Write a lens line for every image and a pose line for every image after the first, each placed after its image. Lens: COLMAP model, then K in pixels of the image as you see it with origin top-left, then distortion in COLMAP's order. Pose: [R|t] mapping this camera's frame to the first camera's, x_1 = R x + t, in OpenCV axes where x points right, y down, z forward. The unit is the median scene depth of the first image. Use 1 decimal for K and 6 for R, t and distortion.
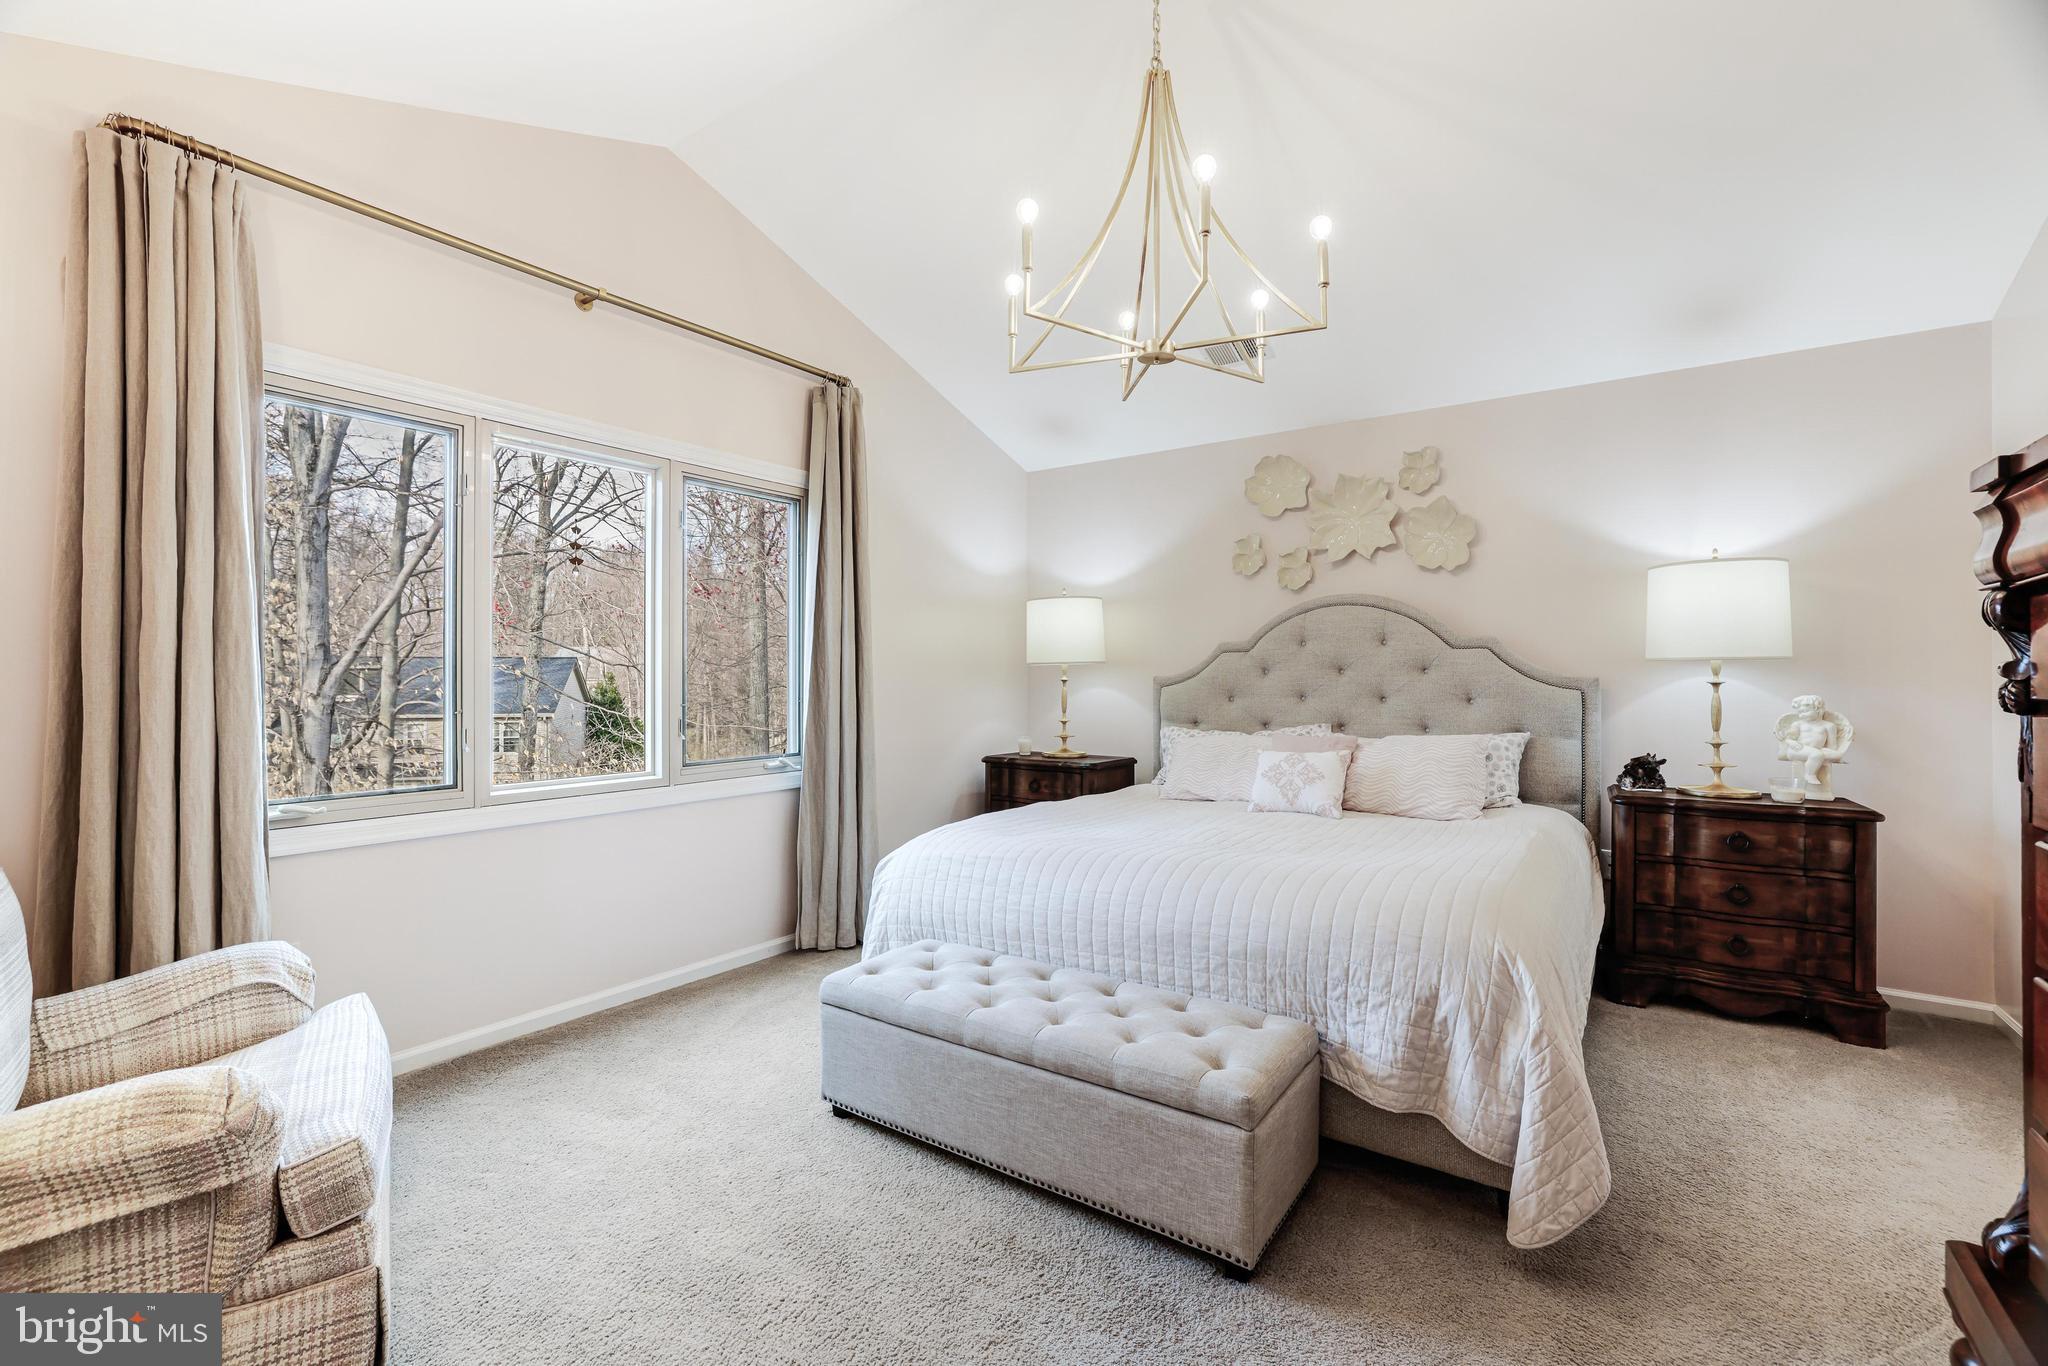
lens RADIAL K [[863.4, 0, 1026.7], [0, 863.4, 683.6], [0, 0, 1]] dist [-0.019694, 0.006605]
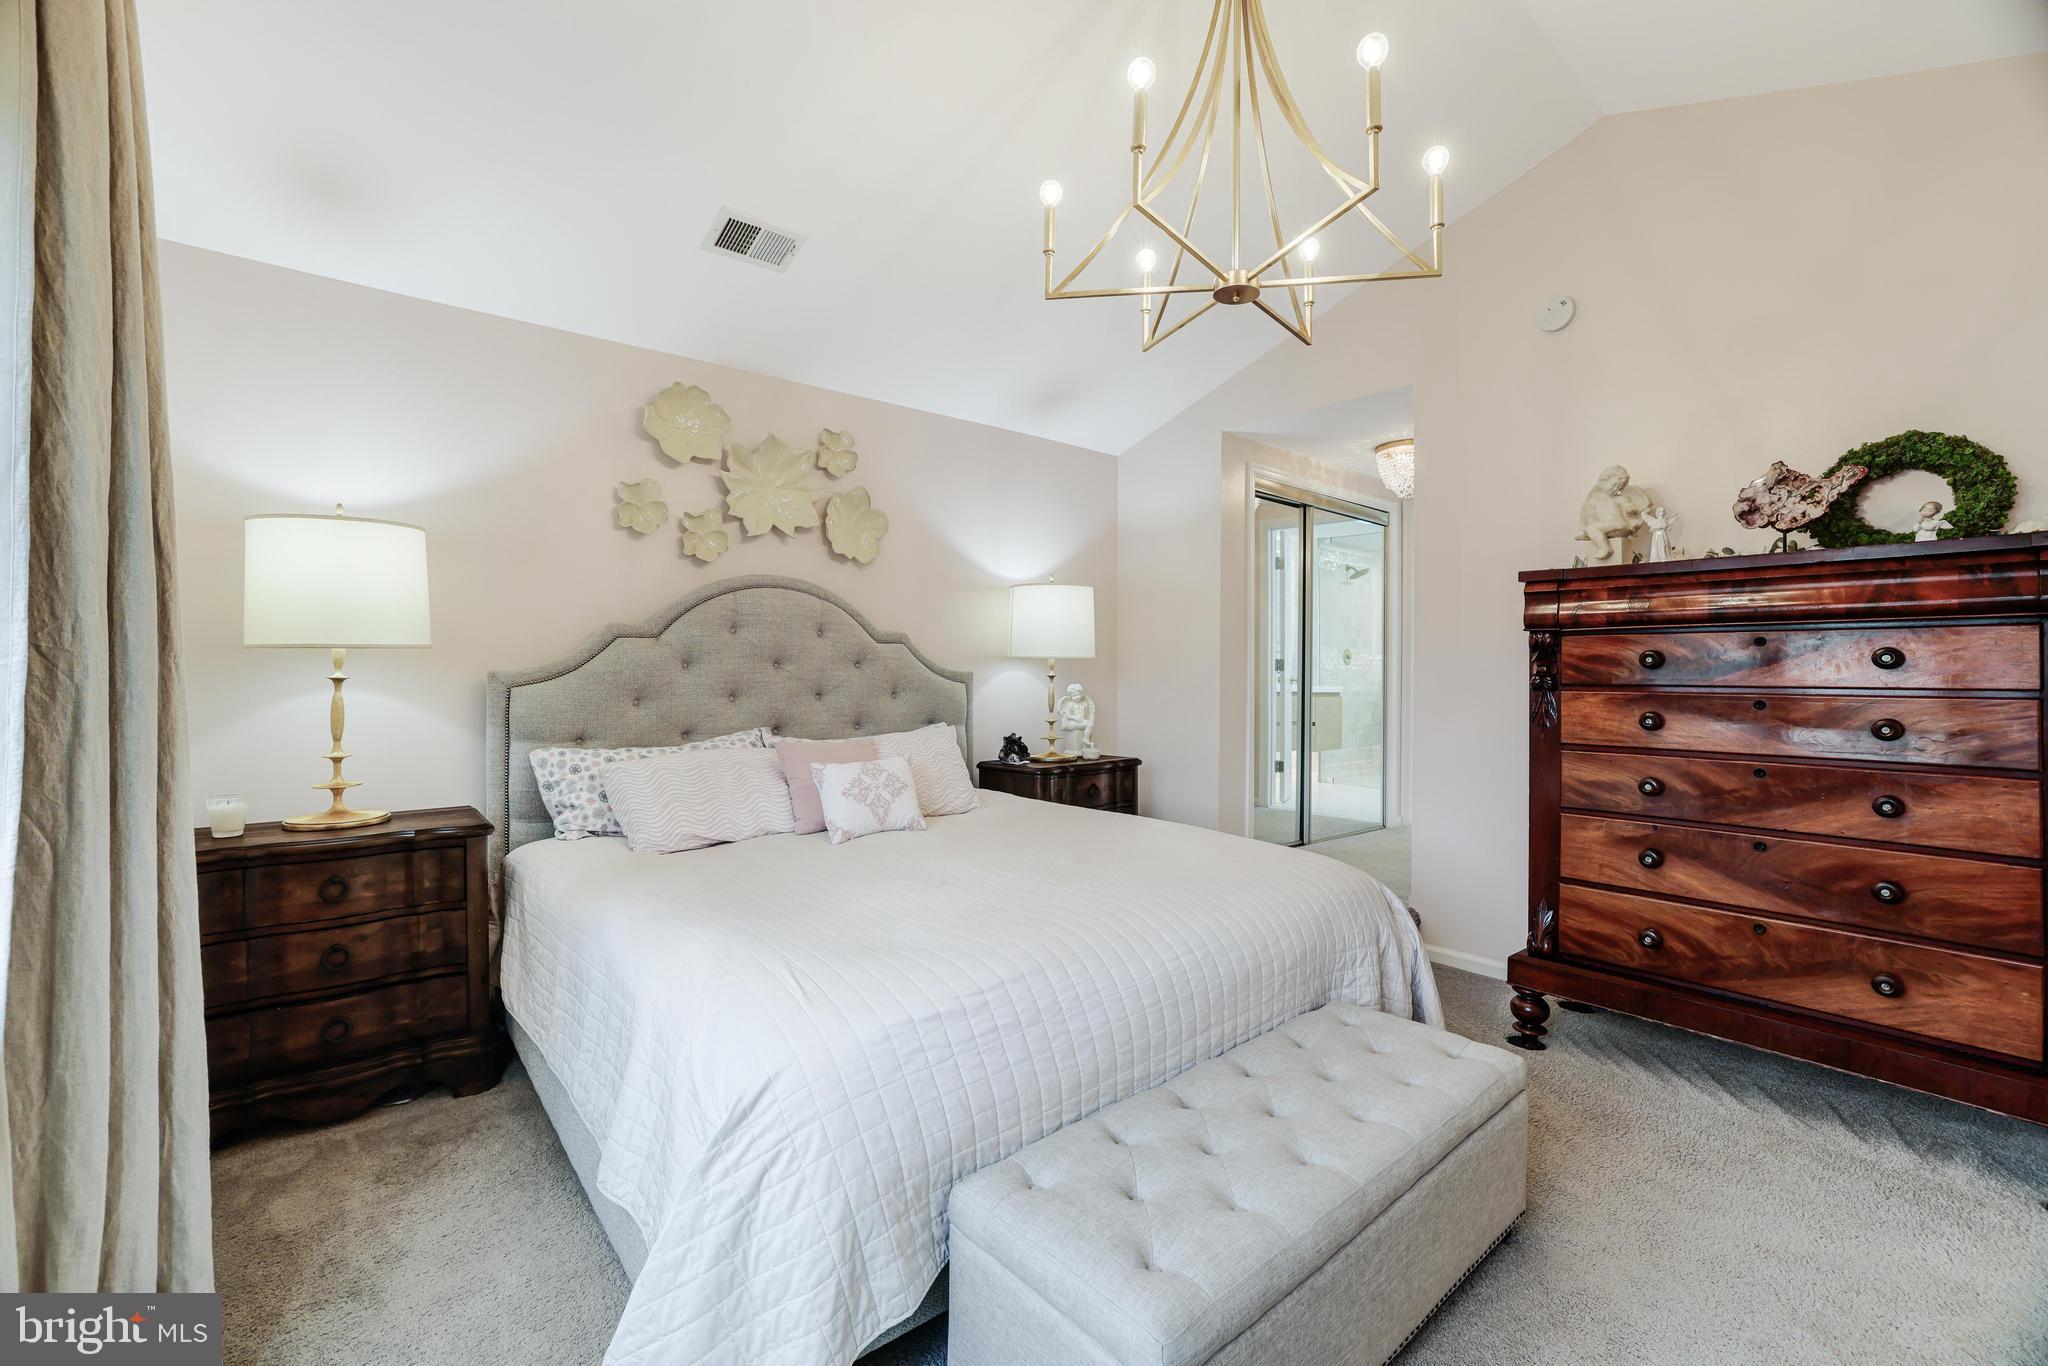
lens RADIAL K [[863.4, 0, 1023.1], [0, 863.4, 668.7], [0, 0, 1]] dist [-0.019694, 0.006605]
pose [[0.274492, -0.000966, 0.961589, -0.387217], [0.004632, 0.999989, -0.000318, -0.008961], [-0.961578, 0.004541, 0.274494, 0.523442]]
